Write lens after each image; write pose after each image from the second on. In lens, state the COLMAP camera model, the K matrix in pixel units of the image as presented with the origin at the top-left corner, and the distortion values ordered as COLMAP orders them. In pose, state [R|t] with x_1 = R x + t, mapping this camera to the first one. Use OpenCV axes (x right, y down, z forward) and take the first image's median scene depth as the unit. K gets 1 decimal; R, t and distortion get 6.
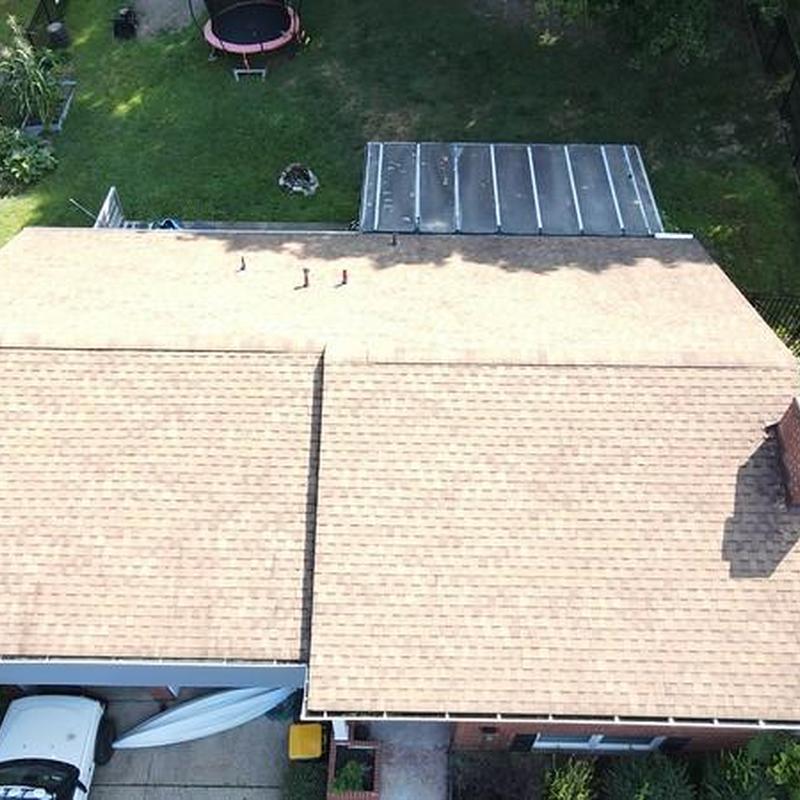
lens RADIAL K [[778.1, 0, 398.8], [0, 778.1, 400.5], [0, 0, 1]] dist [0.017187, 0.000000]
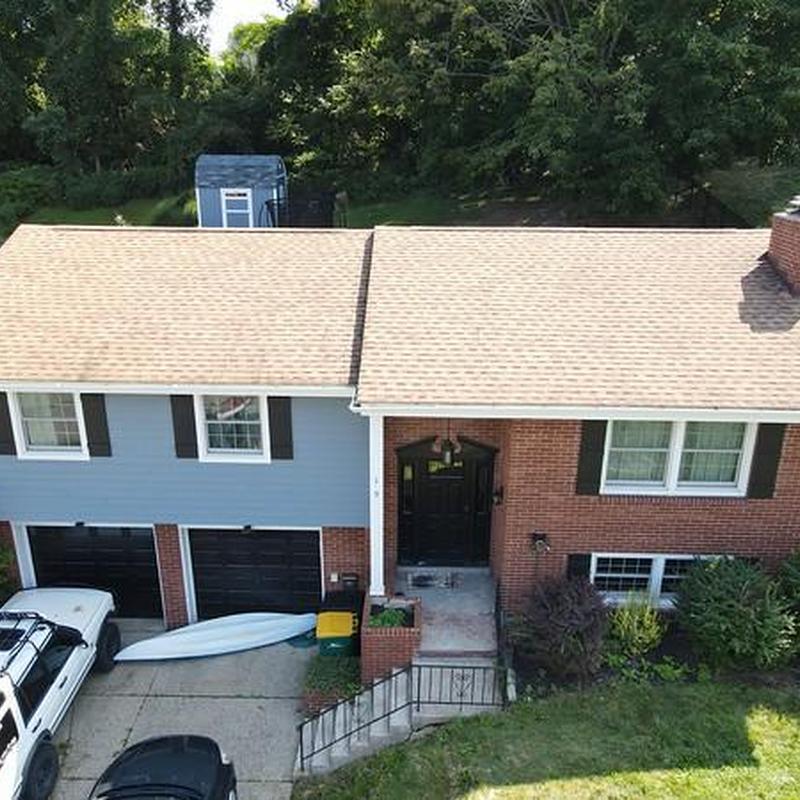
lens RADIAL K [[778.1, 0, 400.7], [0, 778.1, 401.4], [0, 0, 1]] dist [0.017187, 0.000000]
pose [[0.999947, 0.005829, -0.008539, -0.044513], [-0.009401, 0.856388, -0.516247, 0.793772], [0.004303, 0.516299, 0.856397, 0.117922]]
